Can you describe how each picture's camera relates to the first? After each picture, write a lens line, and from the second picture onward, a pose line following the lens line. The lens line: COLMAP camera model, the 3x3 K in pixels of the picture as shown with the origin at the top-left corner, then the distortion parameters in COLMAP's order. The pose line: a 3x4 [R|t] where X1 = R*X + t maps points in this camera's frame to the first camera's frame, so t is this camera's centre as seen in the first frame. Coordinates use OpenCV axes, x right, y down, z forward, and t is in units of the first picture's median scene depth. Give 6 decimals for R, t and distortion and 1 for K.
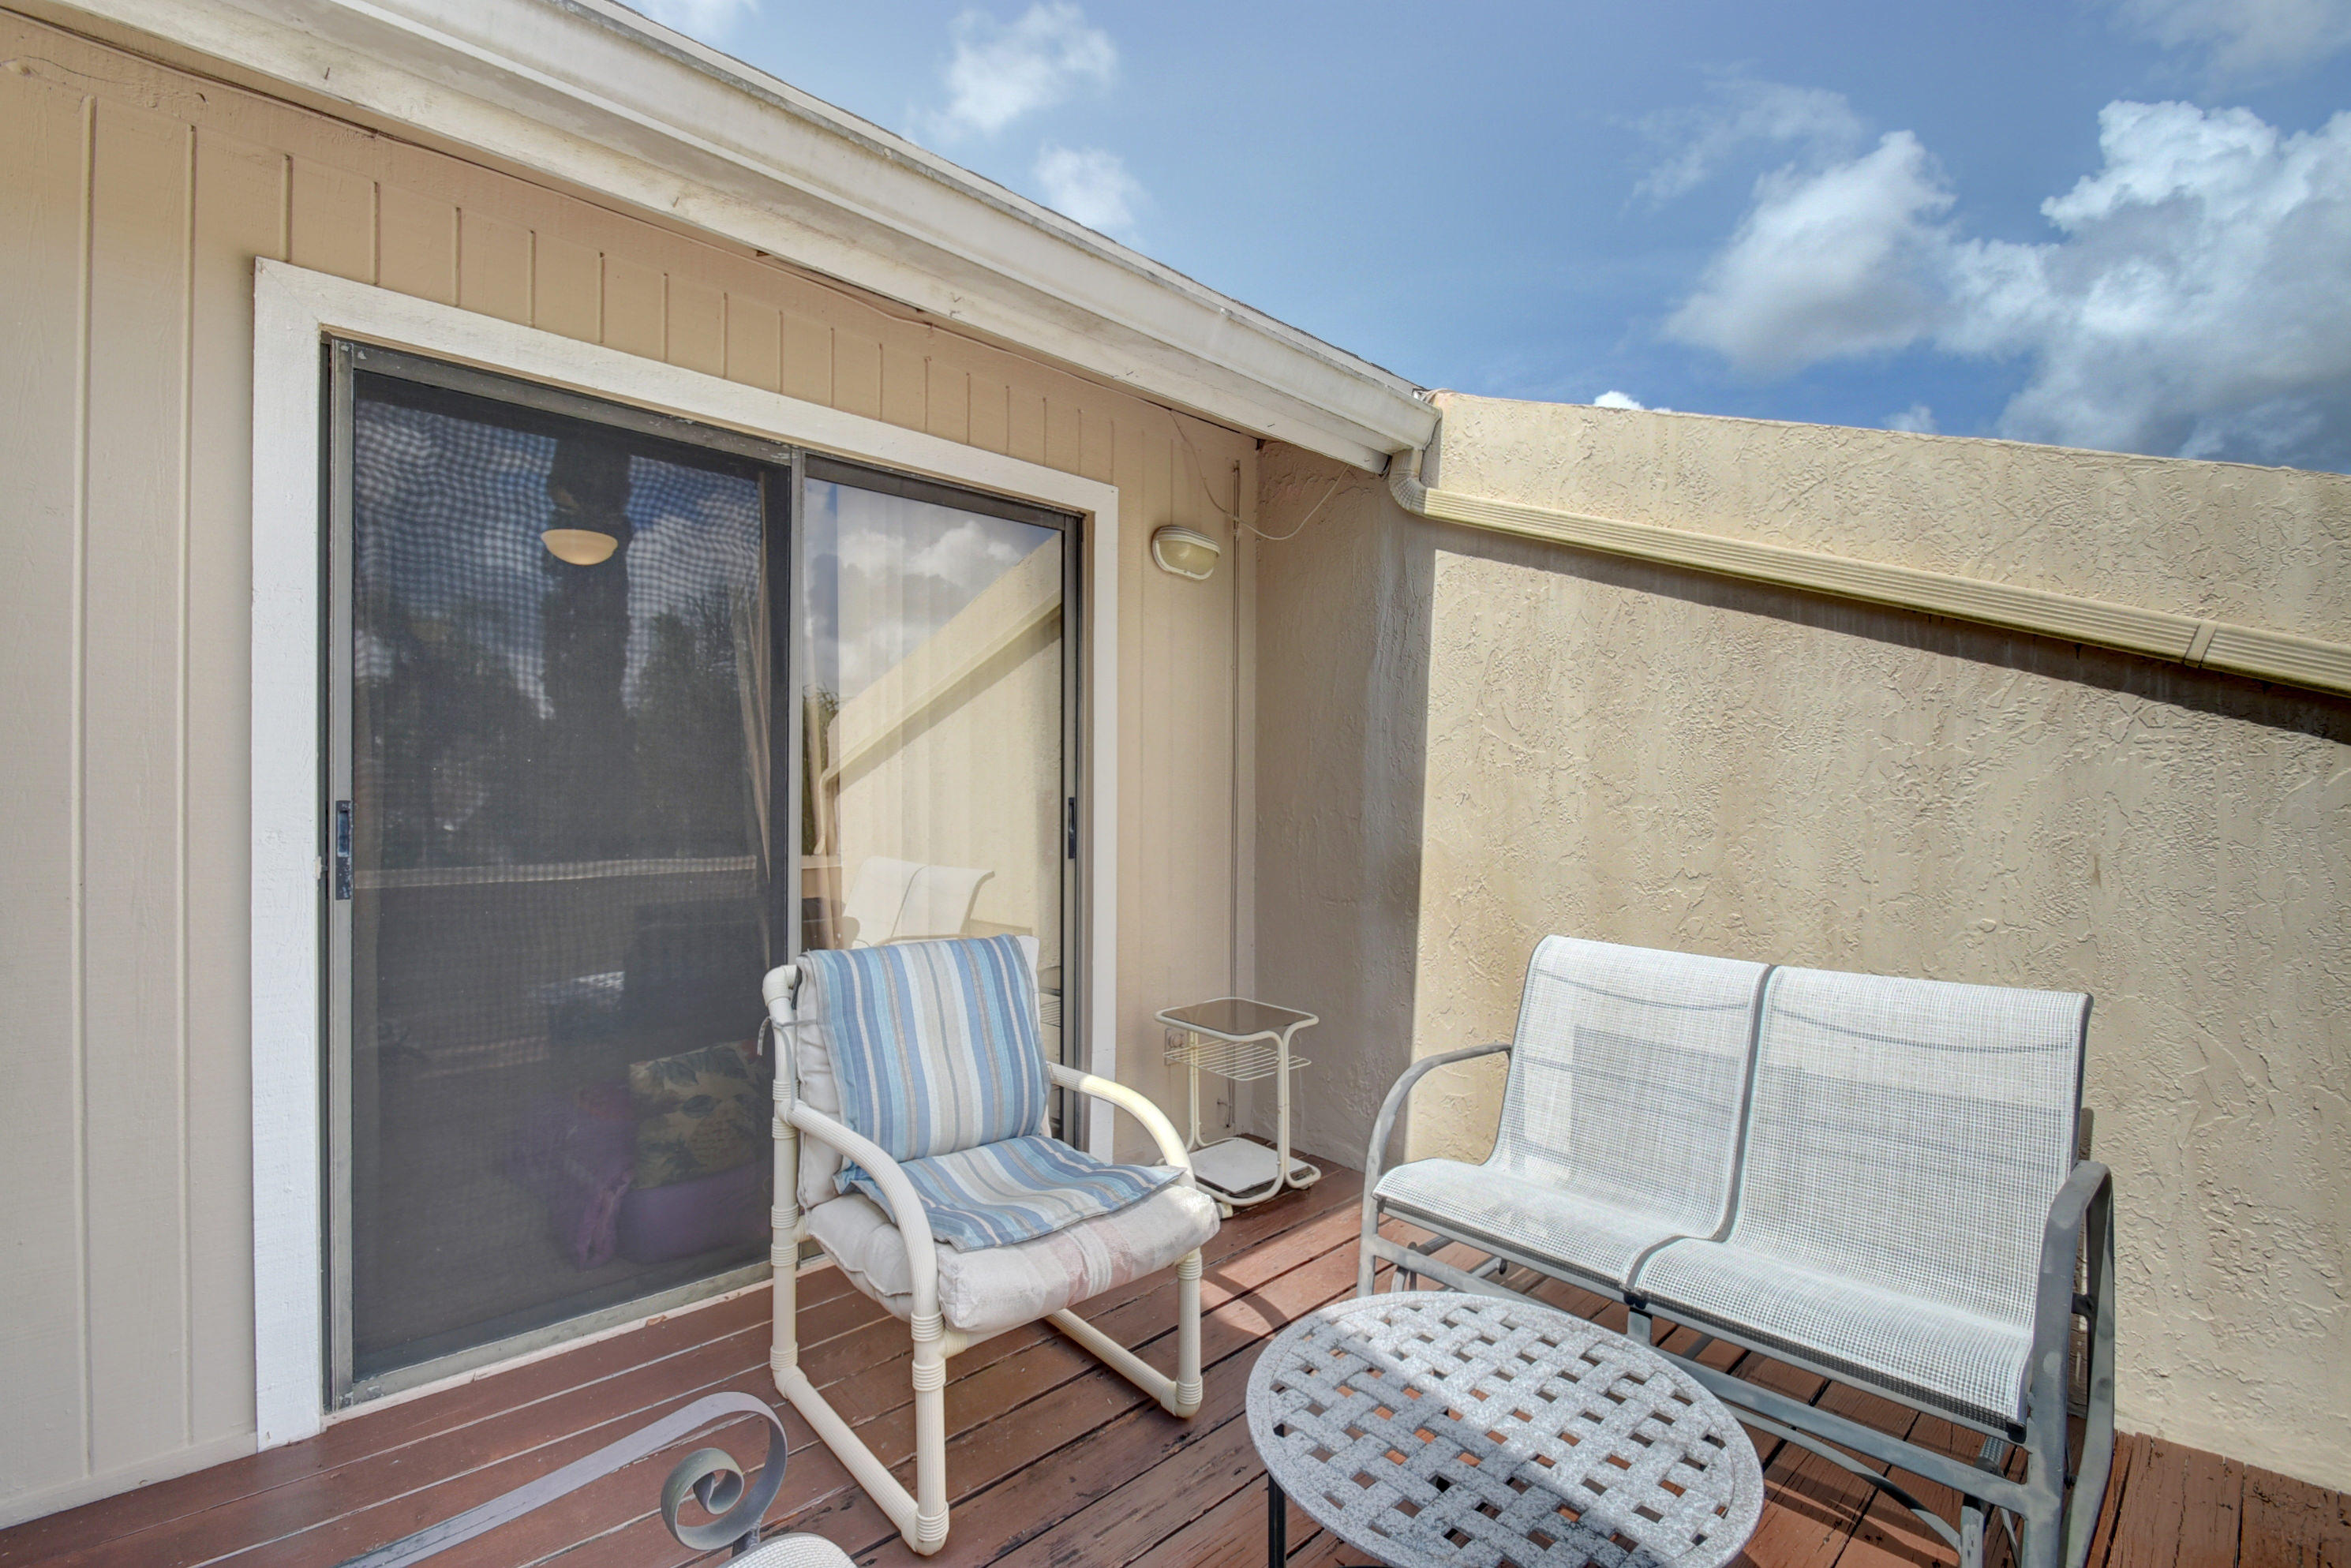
lens RADIAL K [[1074.4, 0, 1175.5], [0, 1074.4, 784.0], [0, 0, 1]] dist [0.000680, -0.012318]
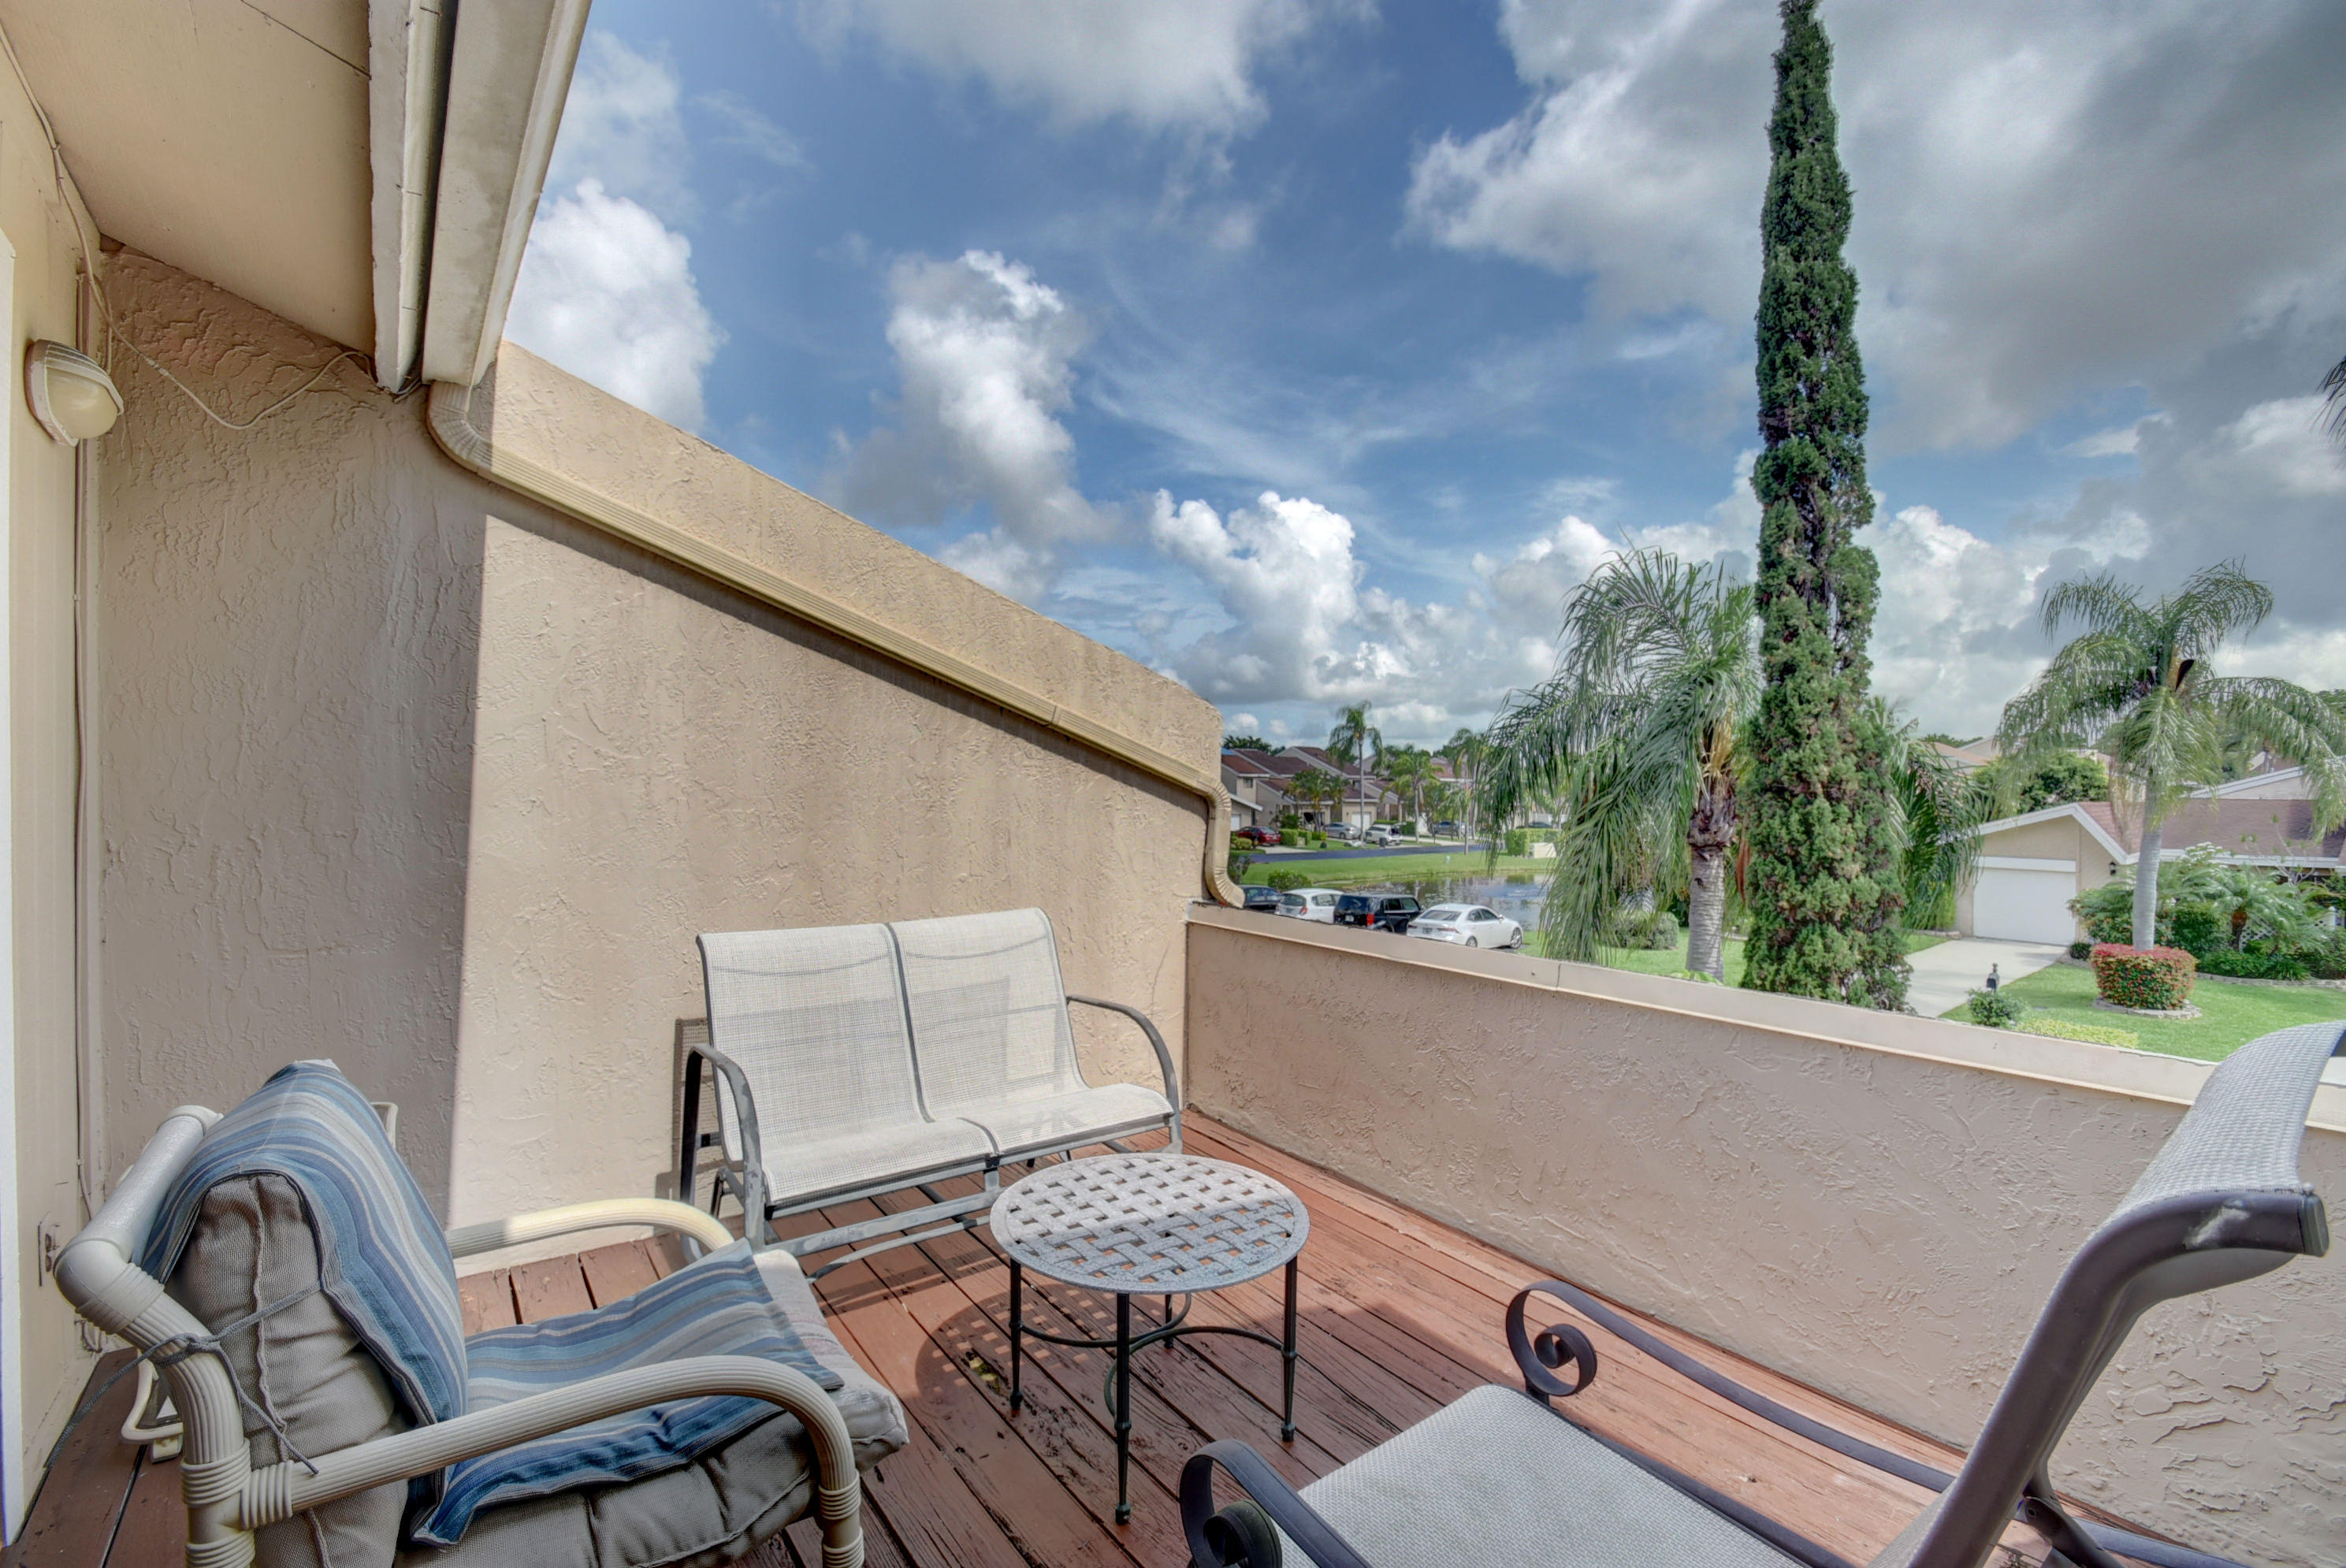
lens RADIAL K [[1043.9, 0, 1173.0], [0, 1043.9, 784.0], [0, 0, 1]] dist [0.001398, -0.011073]
pose [[0.081502, -0.006311, 0.996653, -0.711503], [-0.008816, 0.999936, 0.007053, -0.020303], [-0.996634, -0.009361, 0.081441, 0.512310]]
